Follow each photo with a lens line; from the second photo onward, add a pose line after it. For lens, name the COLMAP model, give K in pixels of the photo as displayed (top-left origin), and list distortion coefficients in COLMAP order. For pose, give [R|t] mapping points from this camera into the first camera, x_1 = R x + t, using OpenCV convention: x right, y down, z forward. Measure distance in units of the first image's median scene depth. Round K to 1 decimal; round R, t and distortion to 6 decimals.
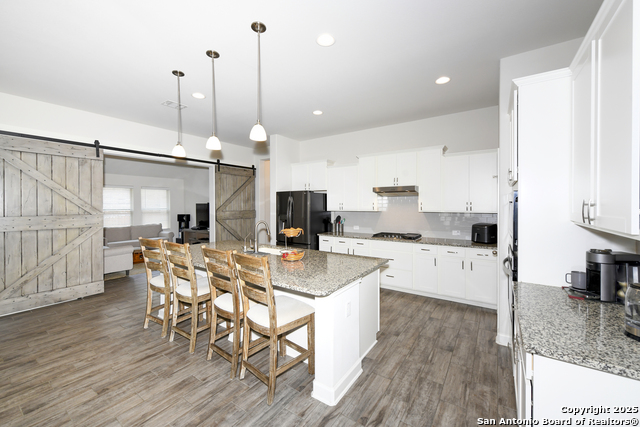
lens RADIAL K [[255.9, 0, 320.6], [0, 255.9, 207.7], [0, 0, 1]] dist [-0.000760, -0.000518]
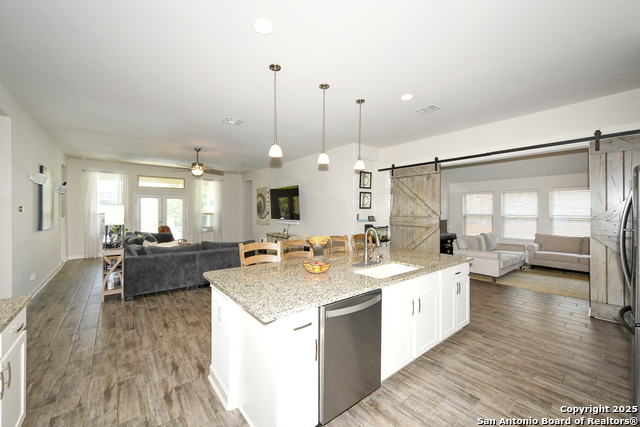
lens RADIAL K [[255.9, 0, 320.6], [0, 255.9, 207.7], [0, 0, 1]] dist [-0.000760, -0.000518]
pose [[-0.285050, -0.009351, -0.958467, 0.448769], [-0.014782, 0.999876, -0.005359, -0.004403], [0.958399, 0.012640, -0.285153, 0.781718]]
